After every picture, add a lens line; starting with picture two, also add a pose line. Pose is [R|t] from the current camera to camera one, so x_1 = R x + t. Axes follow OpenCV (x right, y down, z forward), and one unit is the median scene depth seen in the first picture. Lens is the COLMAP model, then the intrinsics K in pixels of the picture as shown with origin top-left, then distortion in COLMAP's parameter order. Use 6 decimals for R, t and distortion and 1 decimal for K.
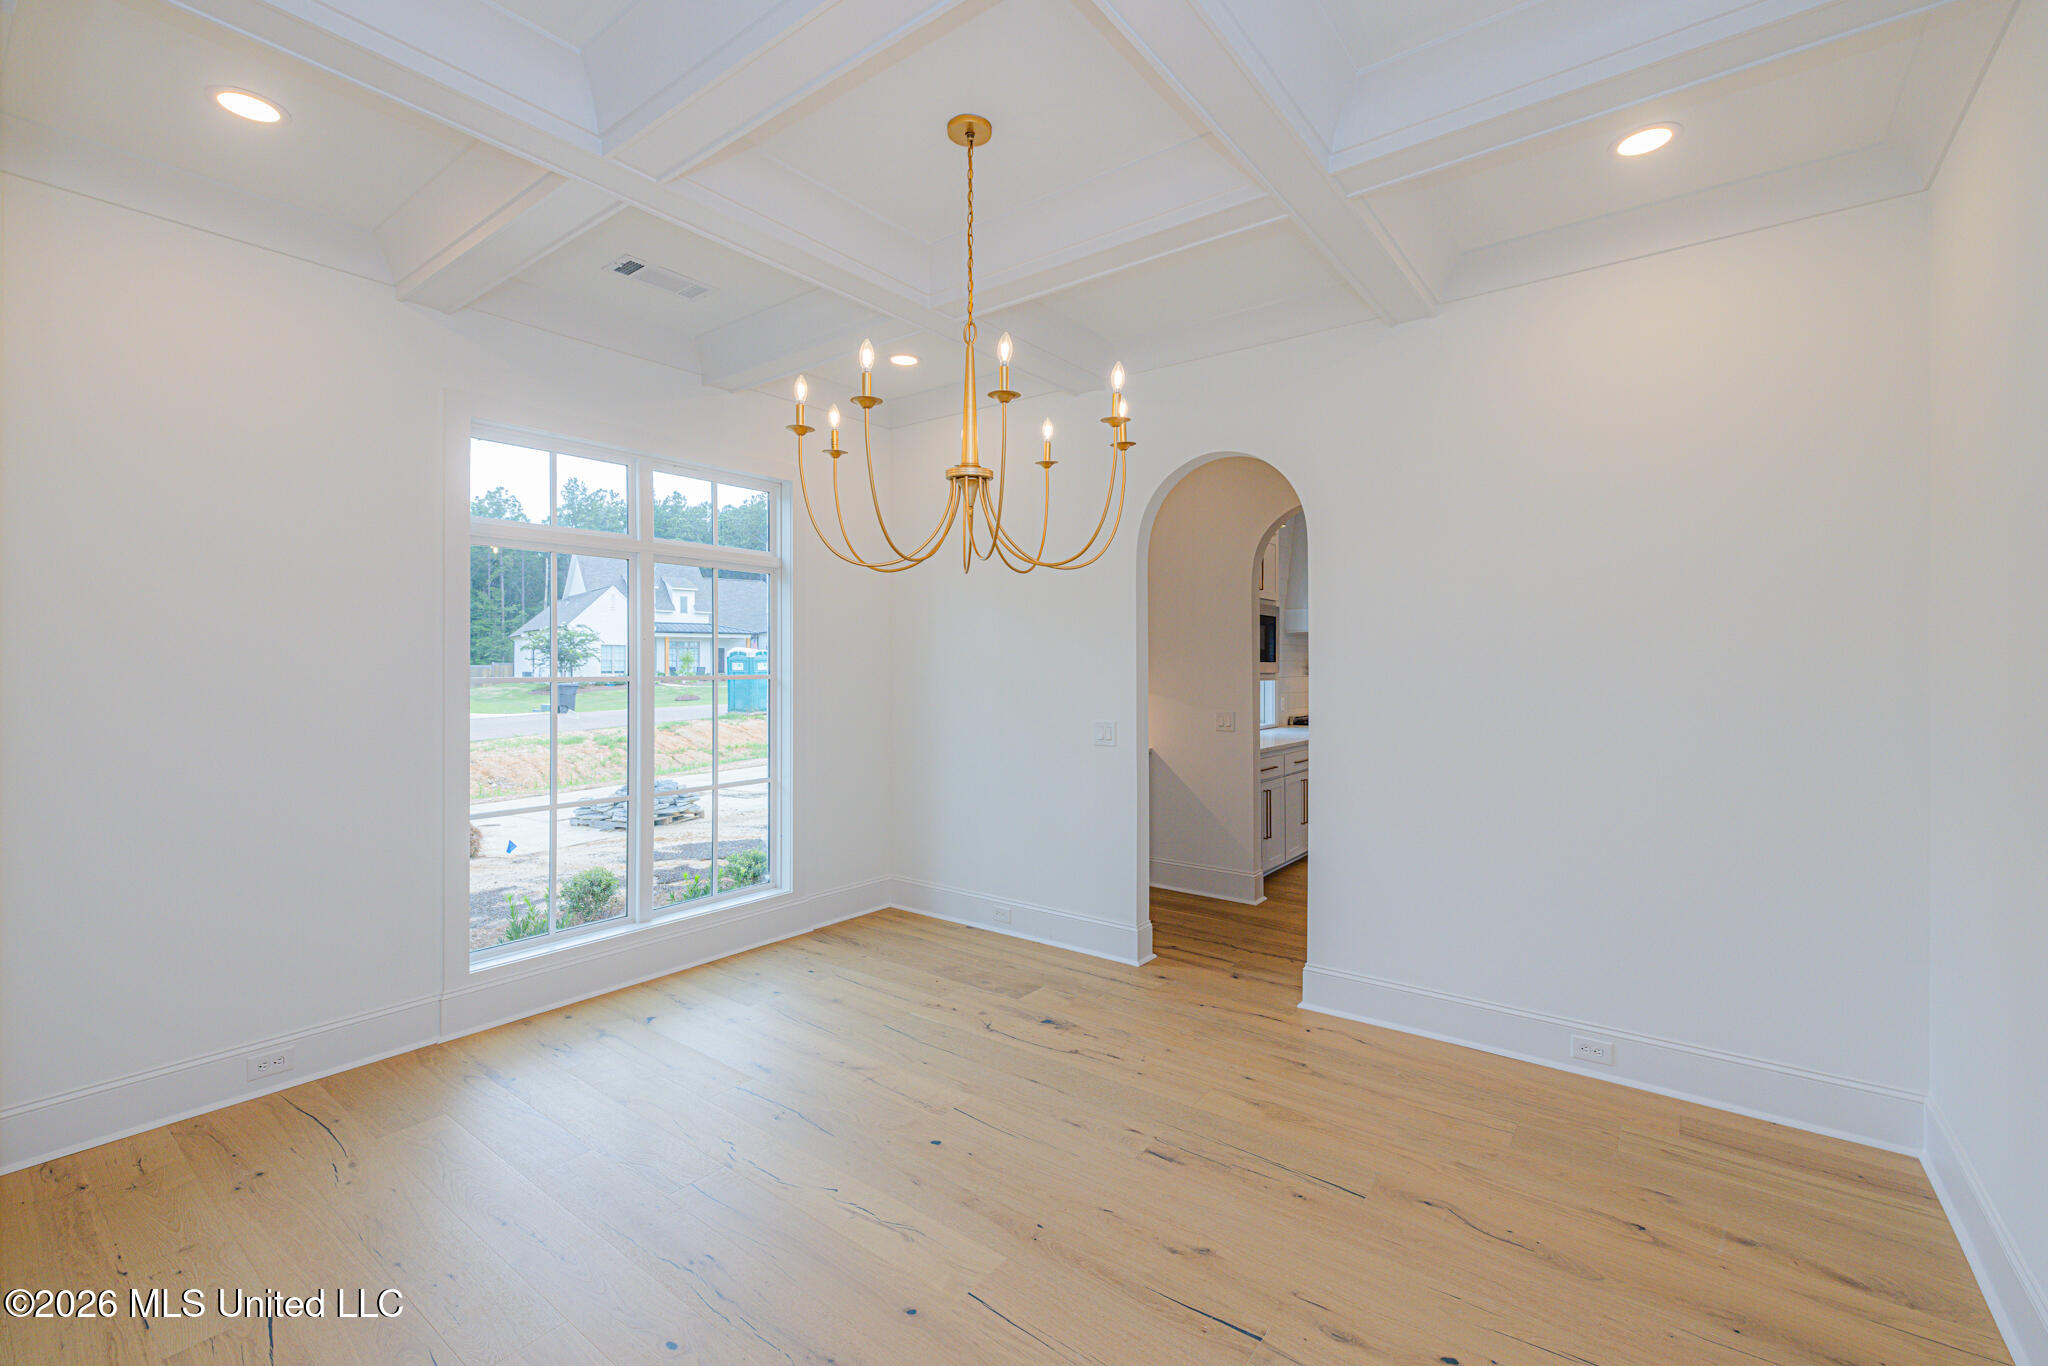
lens RADIAL K [[877.7, 0, 1027.2], [0, 877.7, 652.4], [0, 0, 1]] dist [-0.000641, -0.000020]
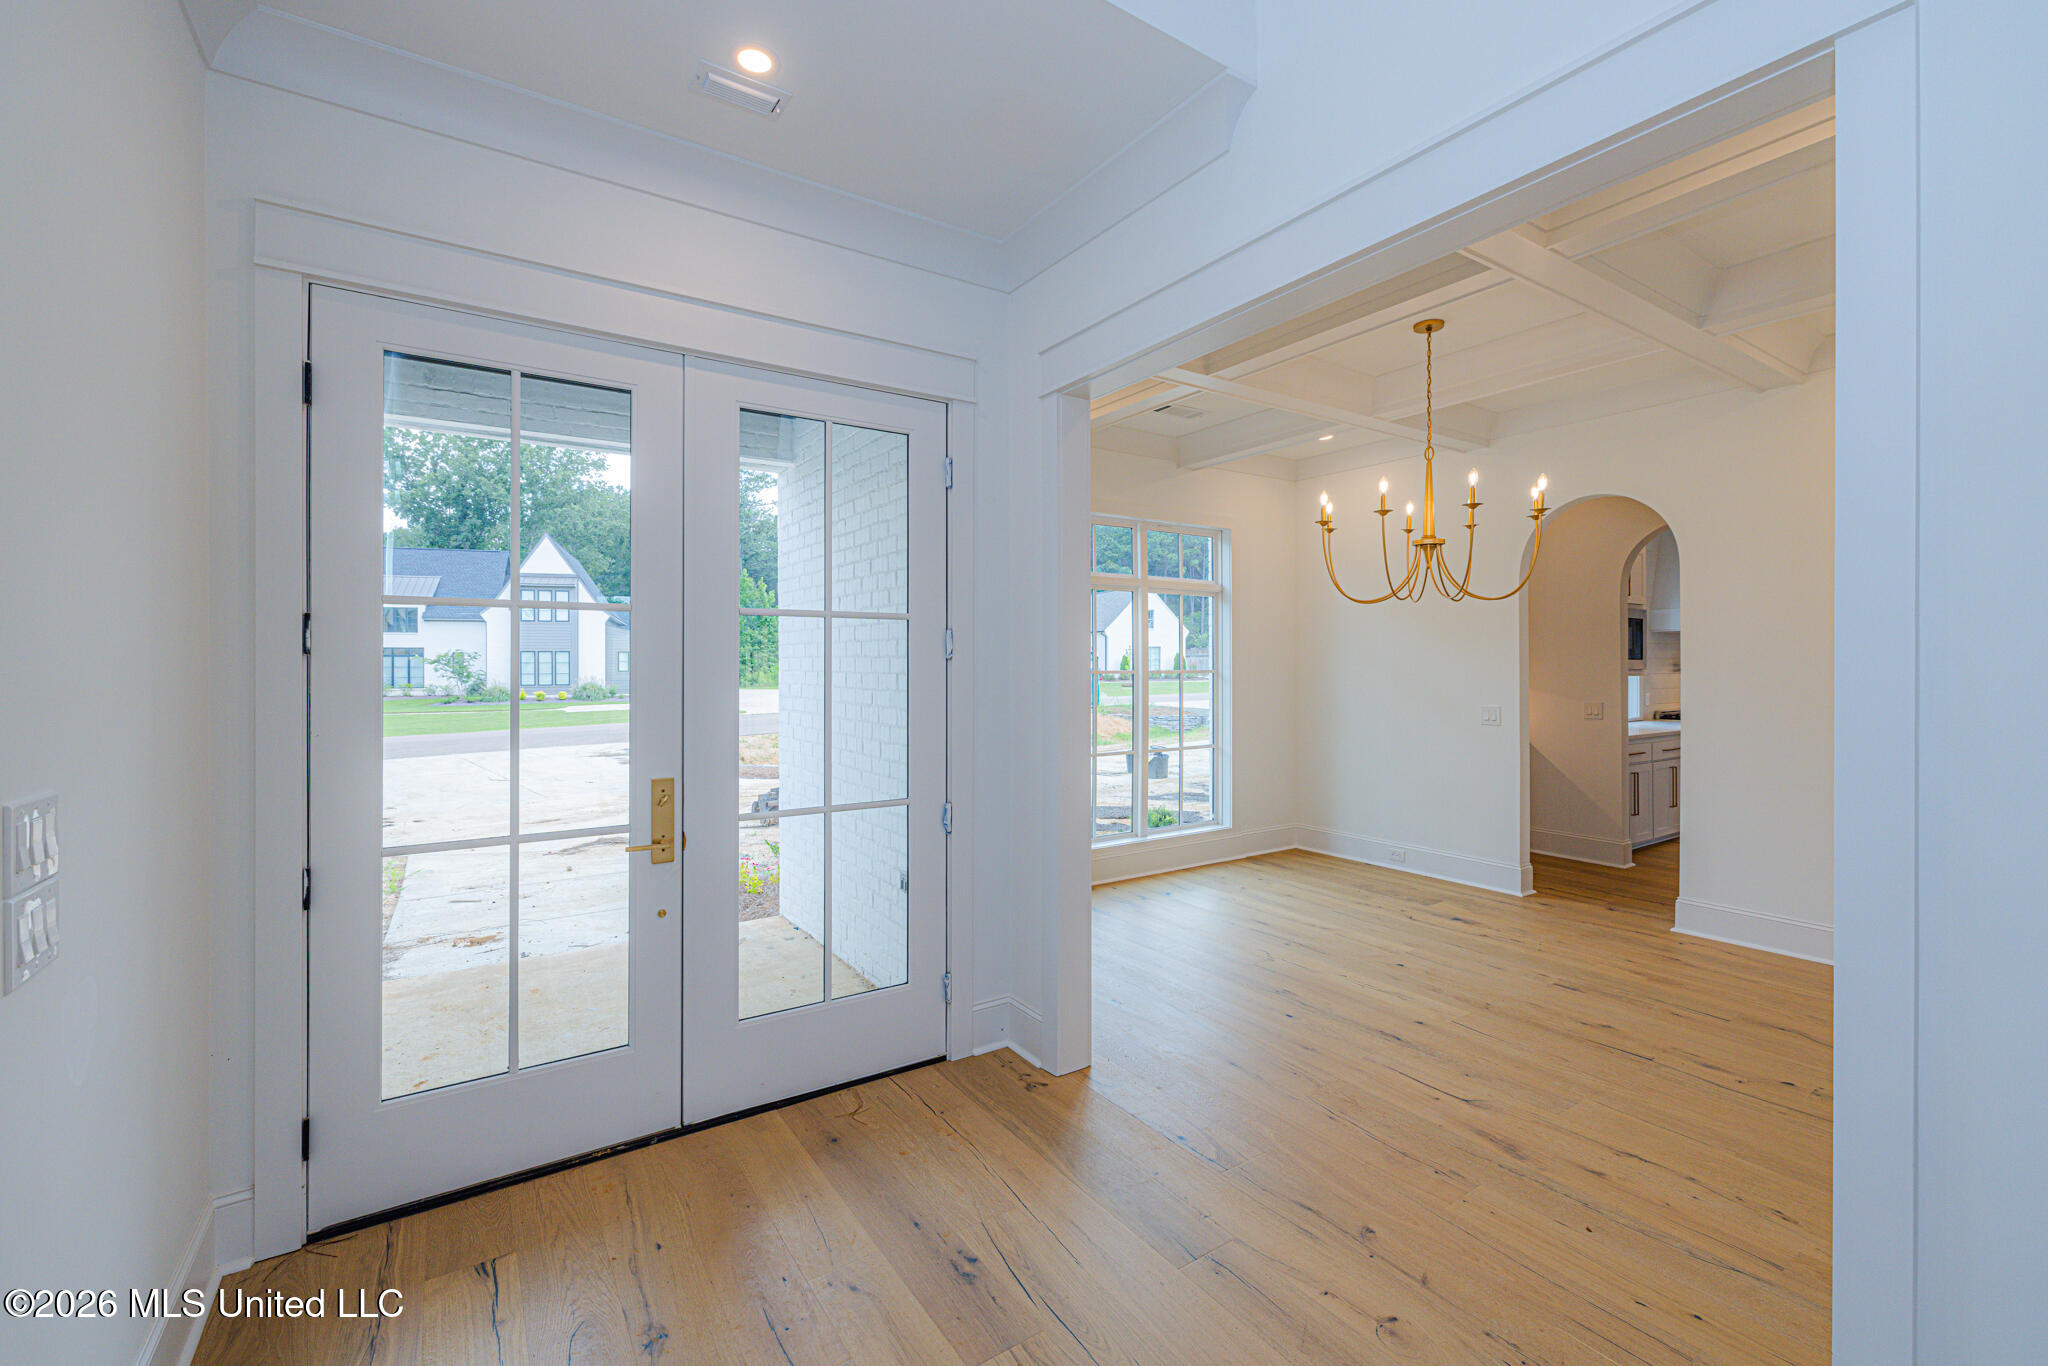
lens RADIAL K [[860.8, 0, 1024.8], [0, 860.8, 658.9], [0, 0, 1]] dist [0.000555, 0.000066]
pose [[0.944432, -0.002841, -0.328695, -0.142140], [0.006029, 0.999944, 0.008682, -0.005730], [0.328652, -0.010182, 0.944396, -0.416449]]
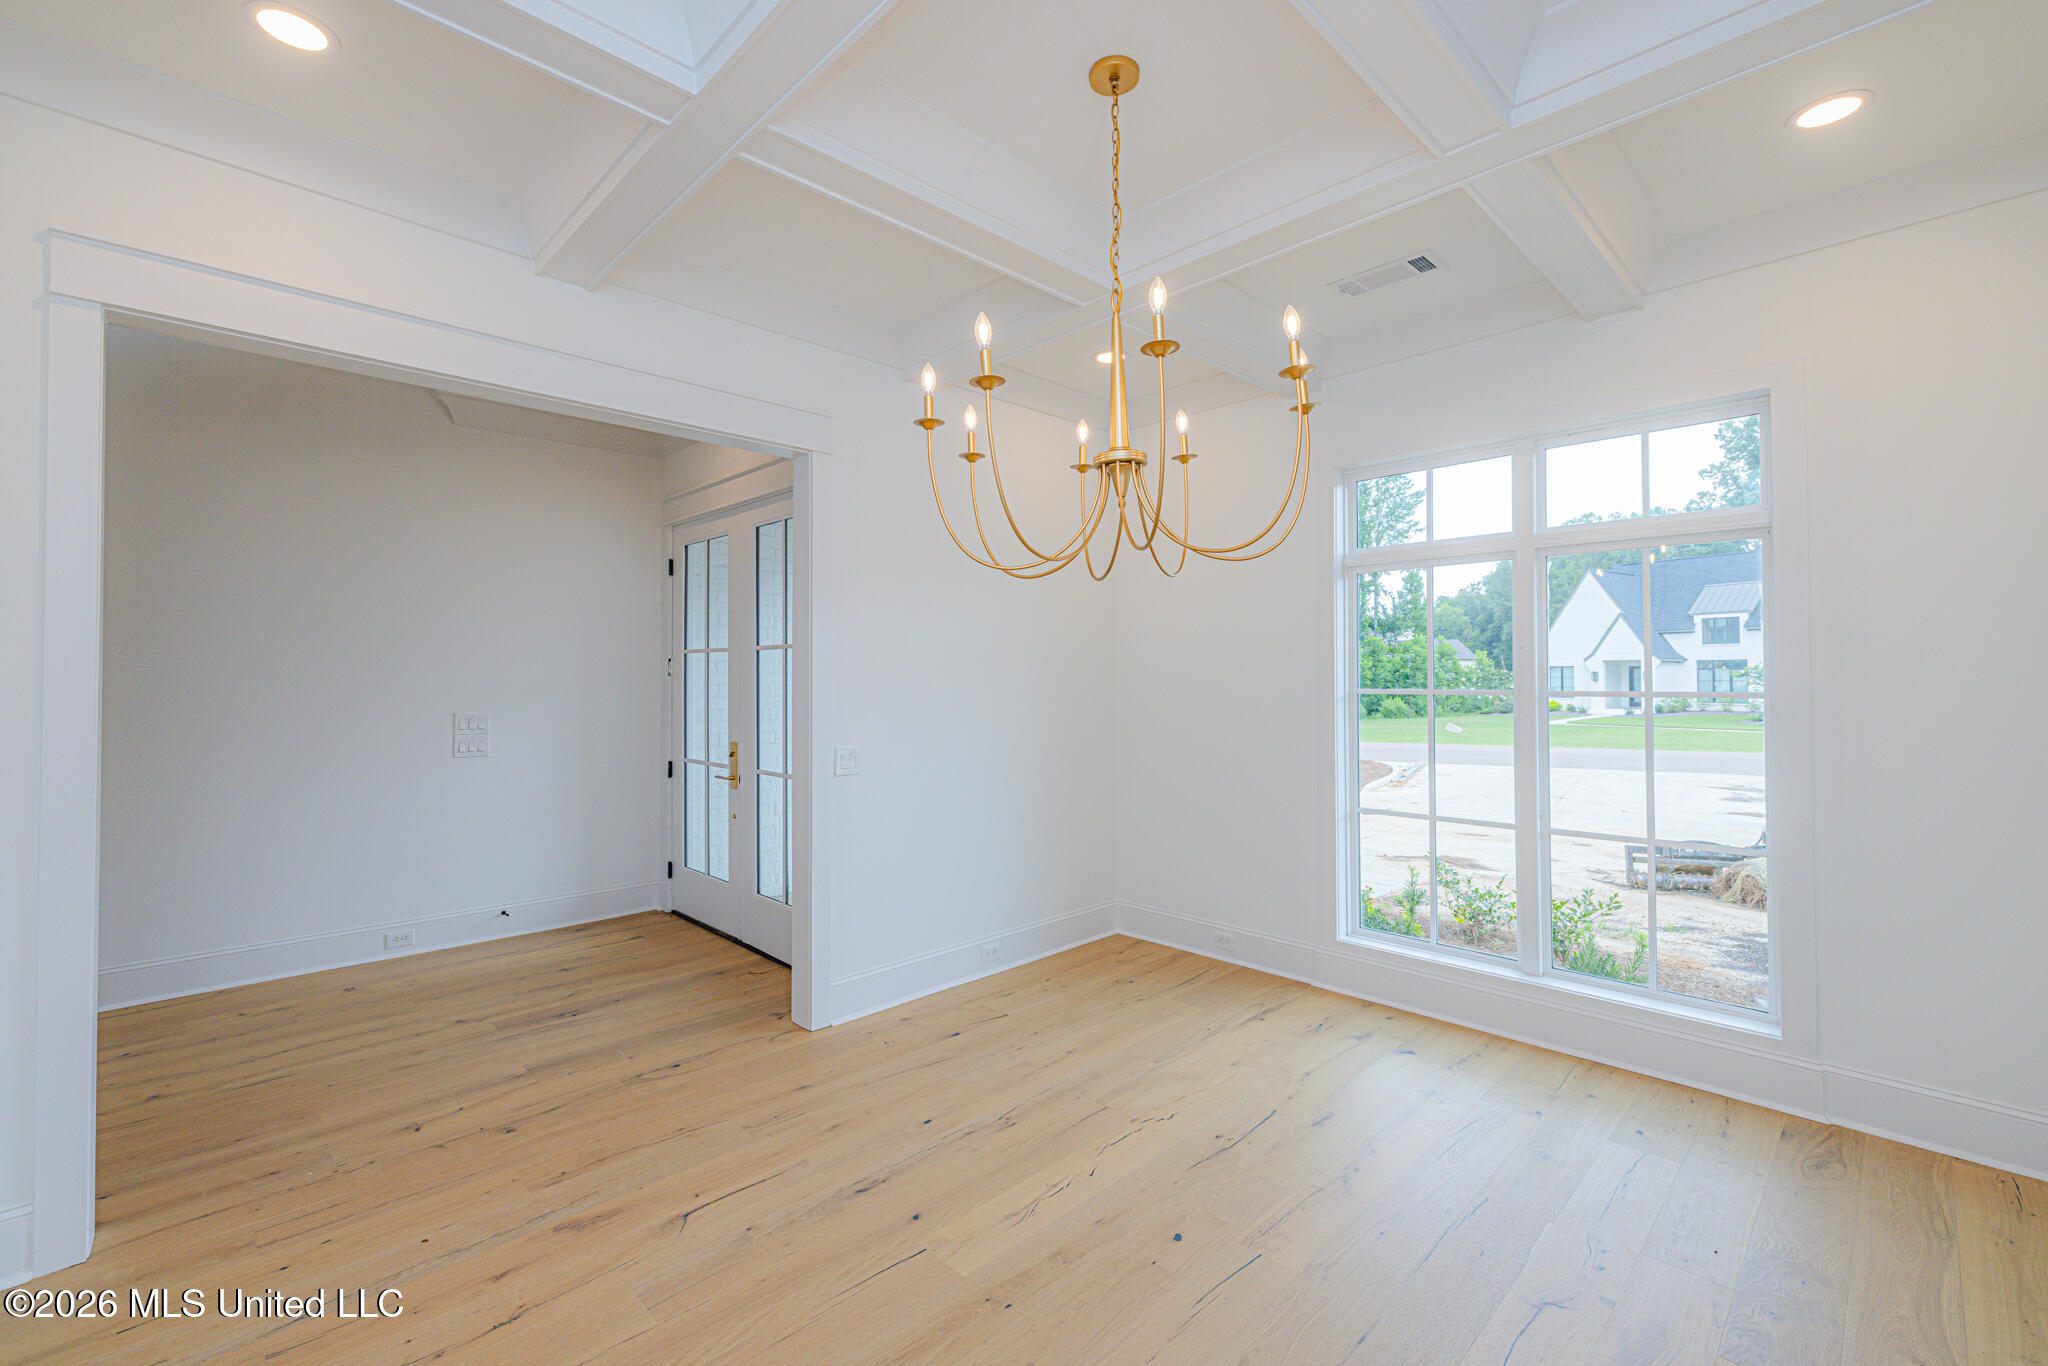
lens RADIAL K [[874.7, 0, 1024.0], [0, 874.7, 683.0], [0, 0, 1]] dist [0.000687, 0.000425]
pose [[-0.142733, 0.008896, -0.989721, 0.463493], [0.012069, 0.999901, 0.007247, 0.003884], [0.989688, -0.010911, -0.142826, 0.594094]]
